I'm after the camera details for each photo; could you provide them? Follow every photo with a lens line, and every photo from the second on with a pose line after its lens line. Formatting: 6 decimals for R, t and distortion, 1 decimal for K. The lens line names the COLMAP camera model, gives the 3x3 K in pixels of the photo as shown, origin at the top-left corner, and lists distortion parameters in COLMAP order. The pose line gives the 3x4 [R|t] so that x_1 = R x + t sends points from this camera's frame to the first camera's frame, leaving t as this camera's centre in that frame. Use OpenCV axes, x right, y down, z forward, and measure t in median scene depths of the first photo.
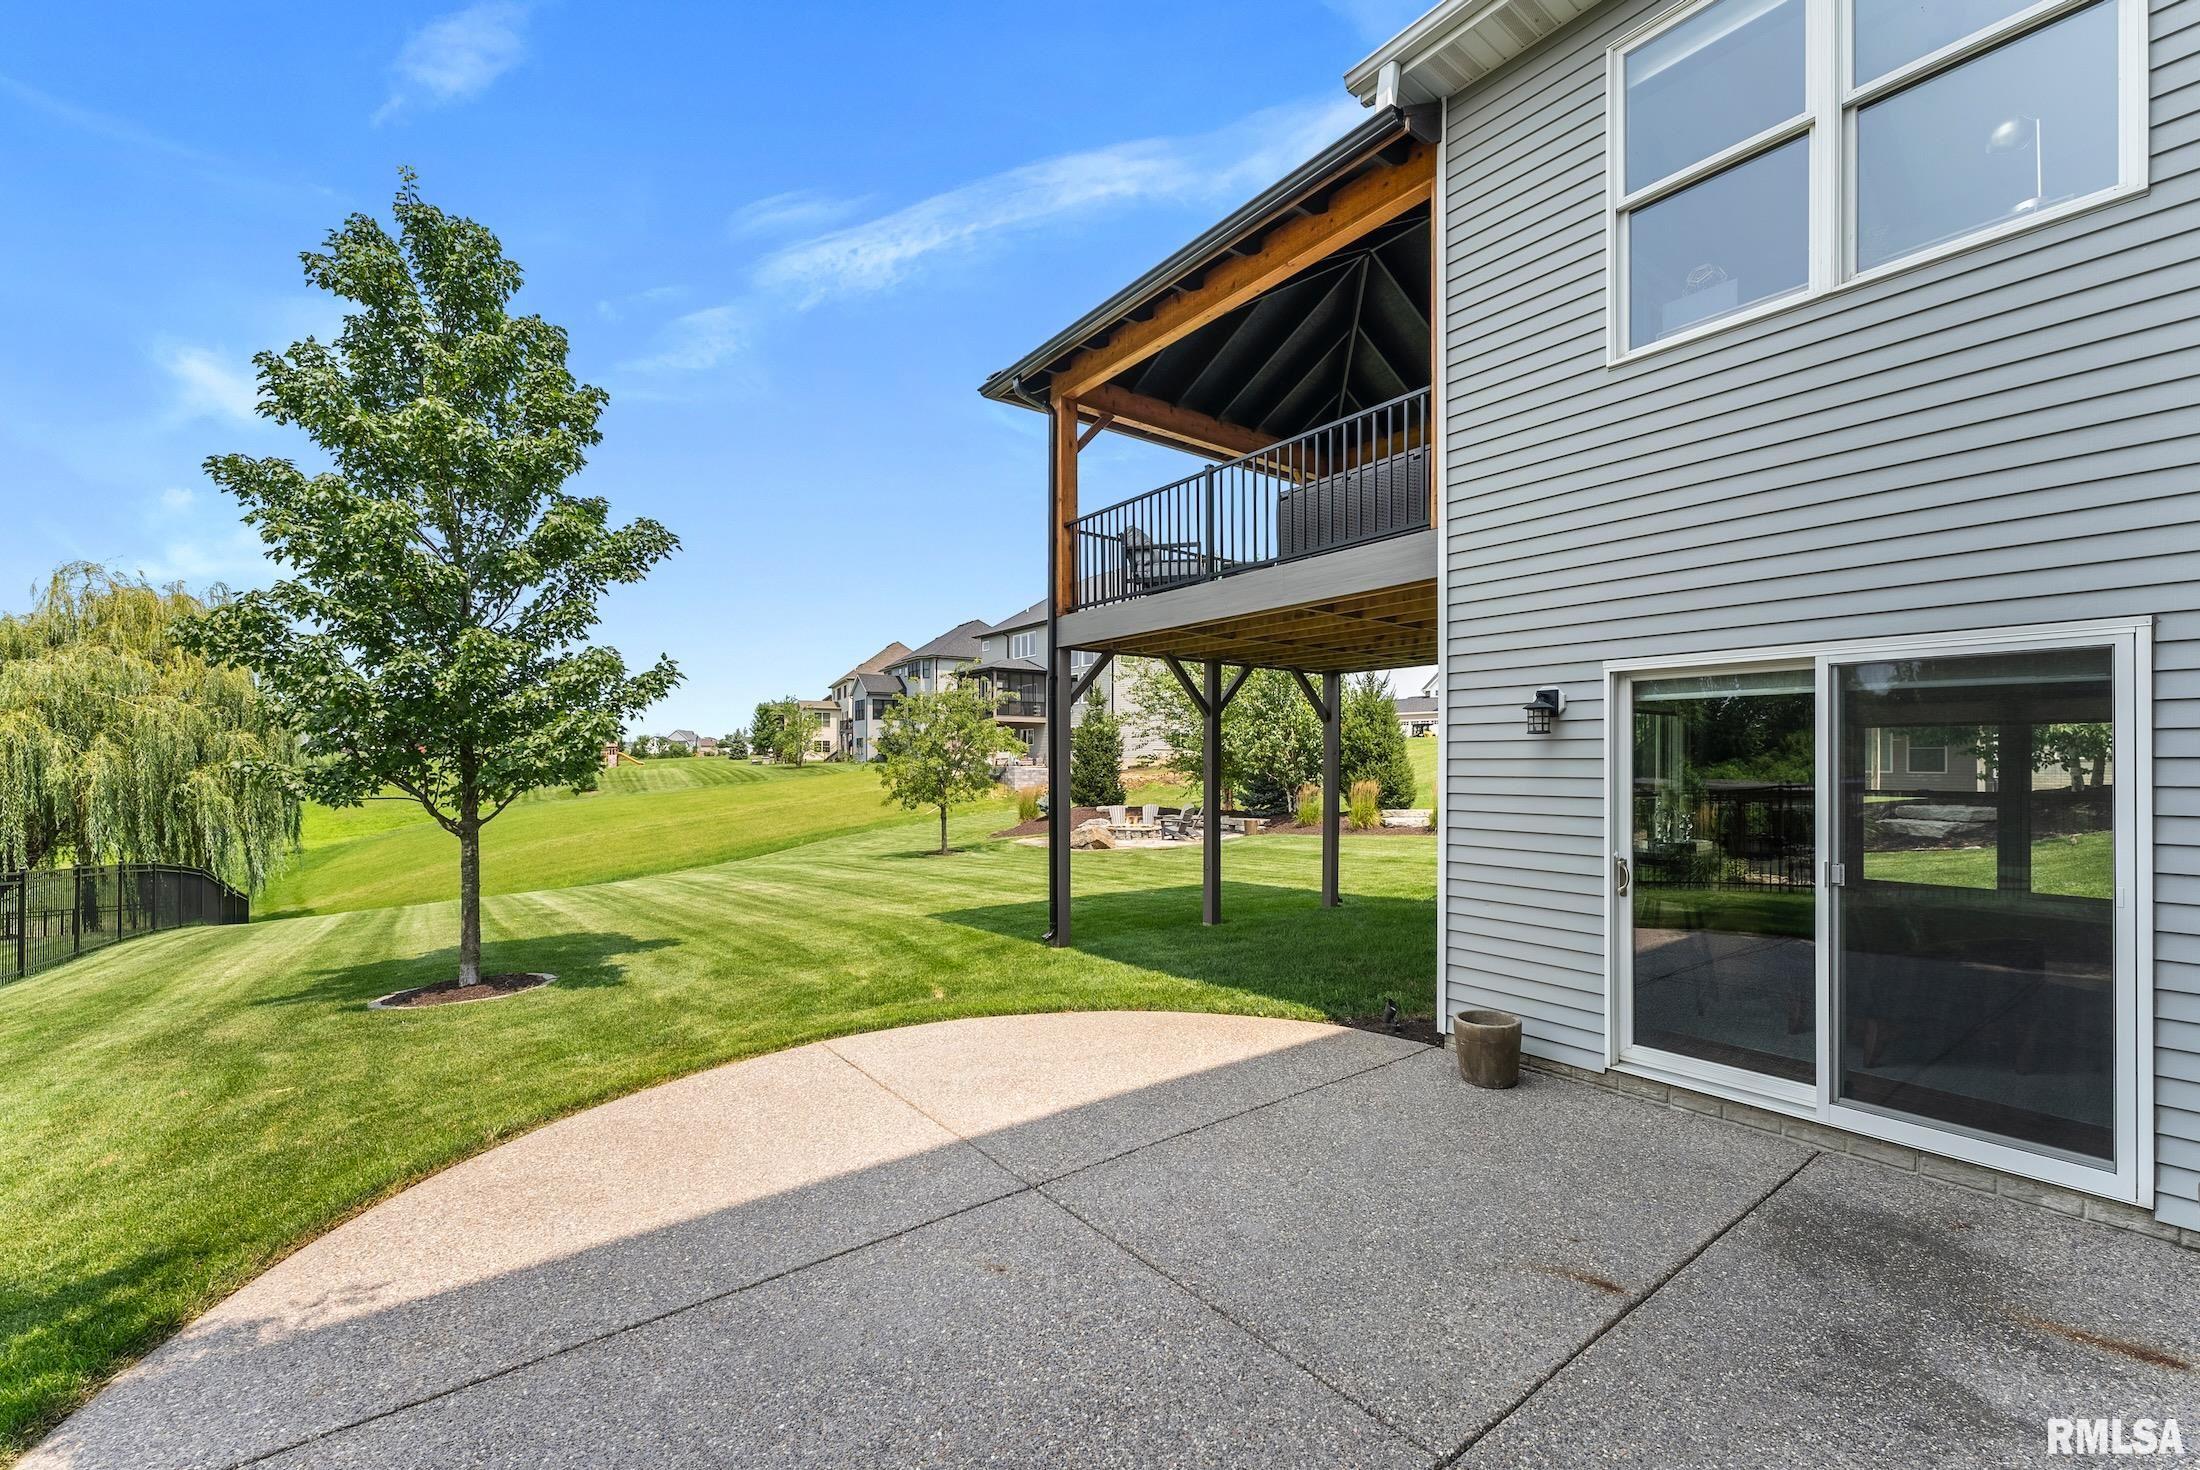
lens RADIAL K [[888.3, 0, 1097.4], [0, 888.3, 751.1], [0, 0, 1]] dist [-0.000337, 0.000260]
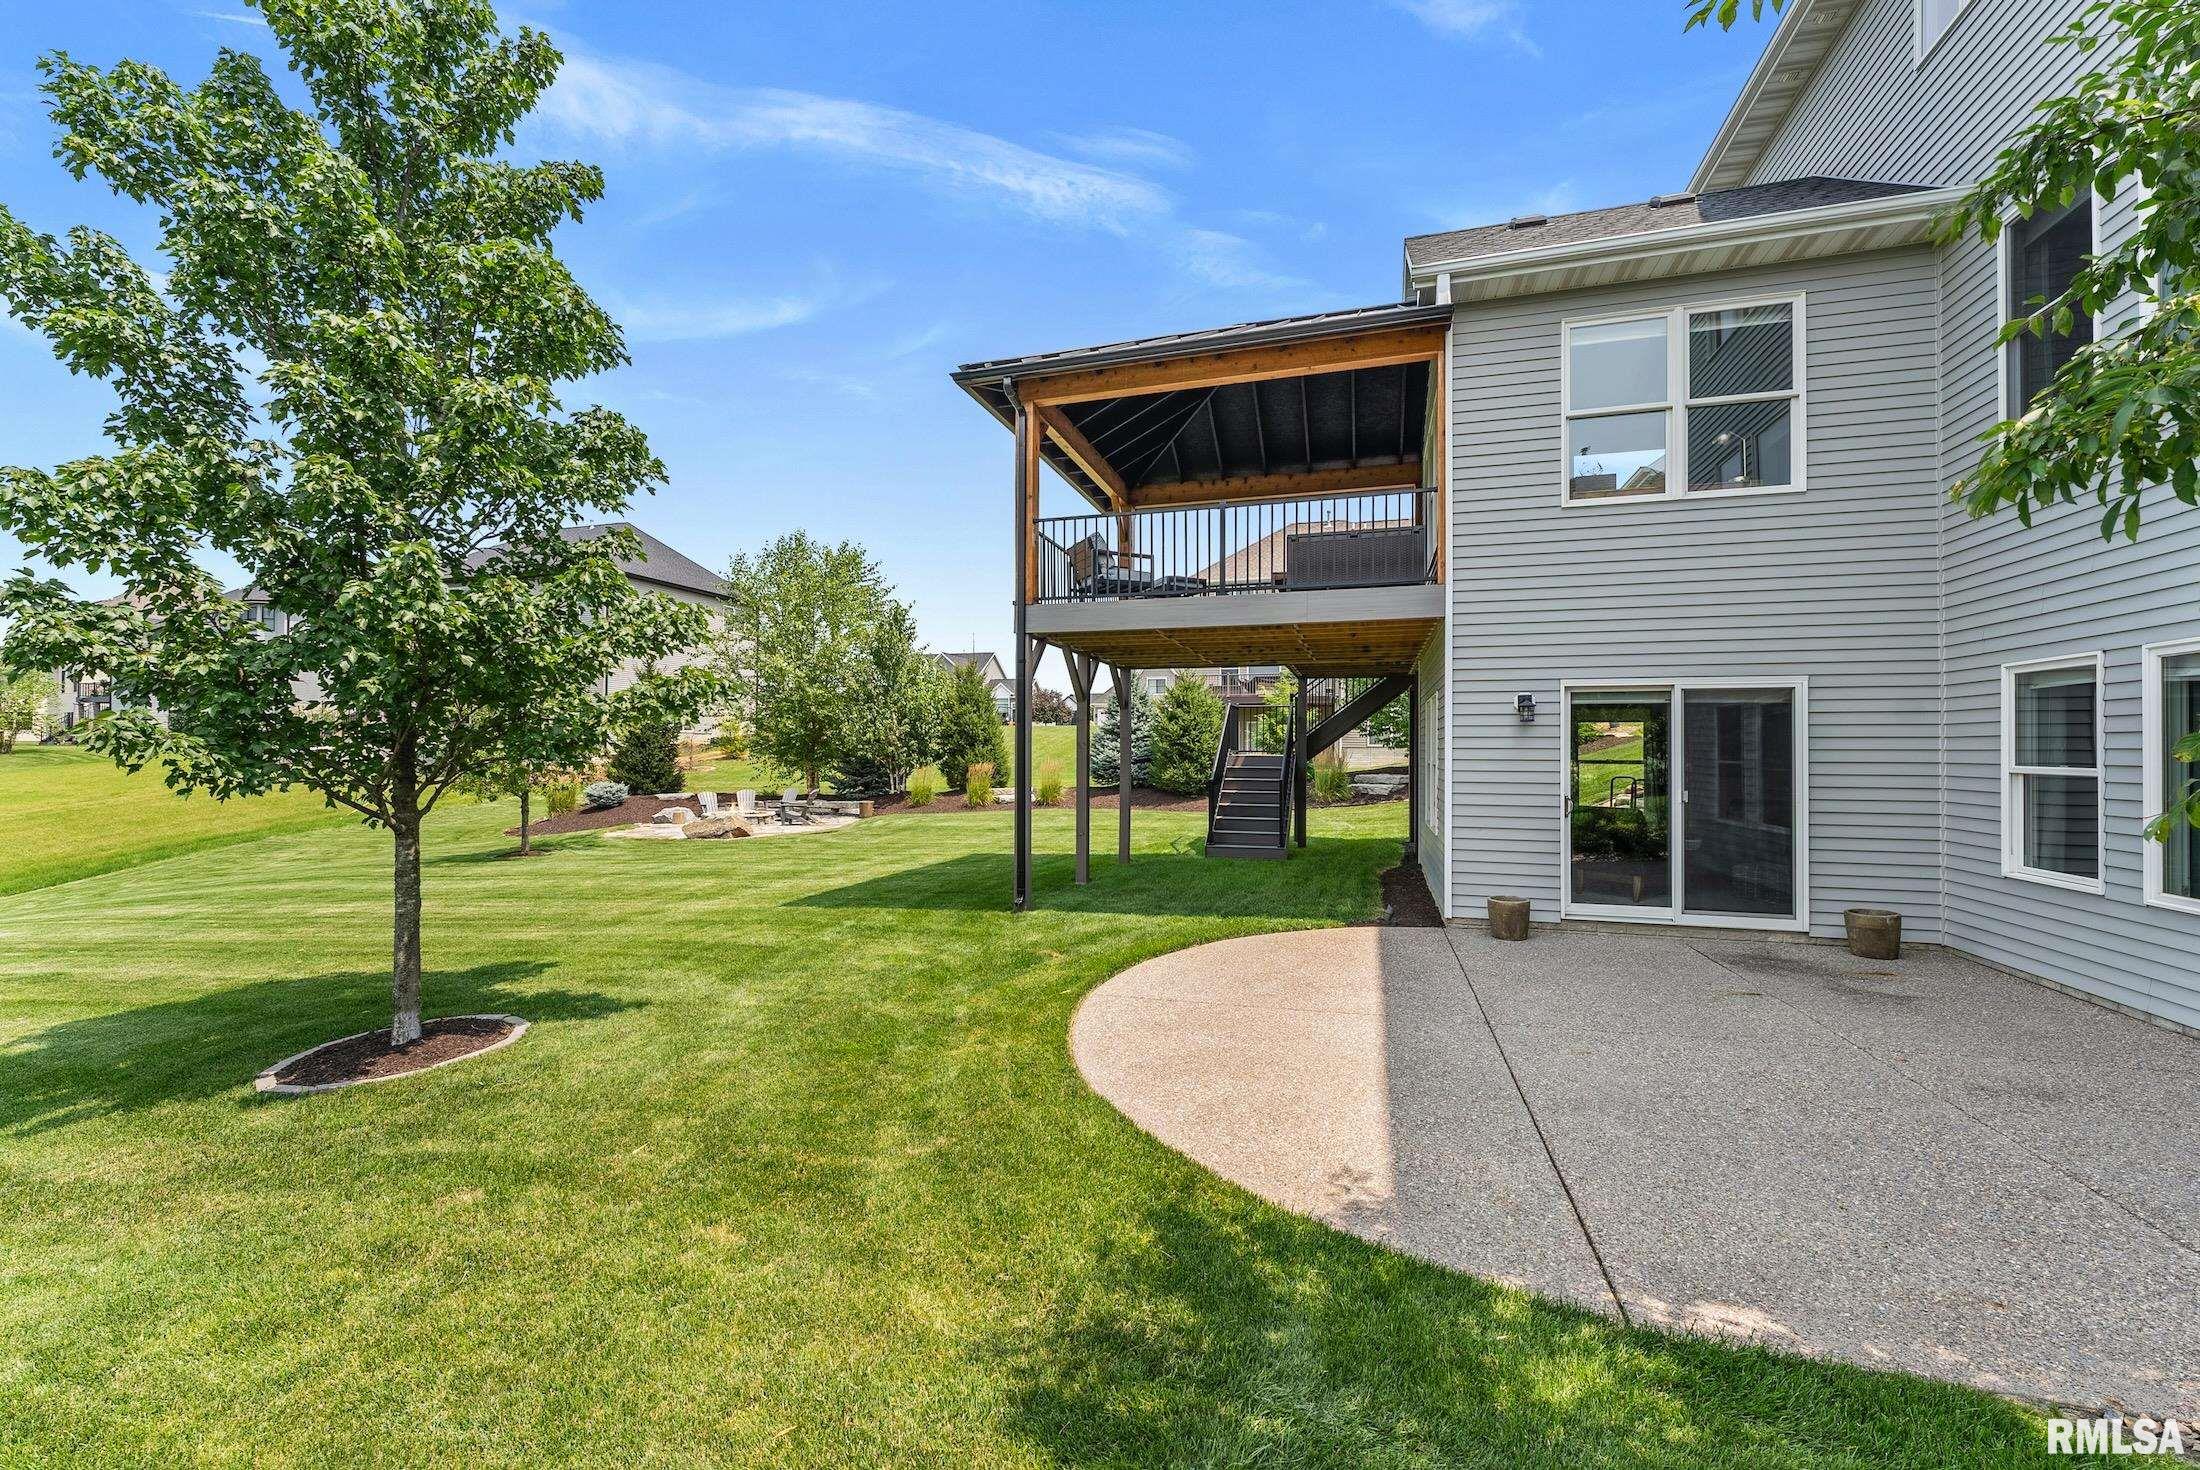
lens RADIAL K [[877.4, 0, 1100.0], [0, 877.4, 735.0], [0, 0, 1]] dist [0.000564, 0.000071]
pose [[0.807448, 0.012616, 0.589804, -0.961396], [-0.010692, 0.999920, -0.006751, 0.021639], [-0.589842, -0.000855, 0.807518, 0.139817]]
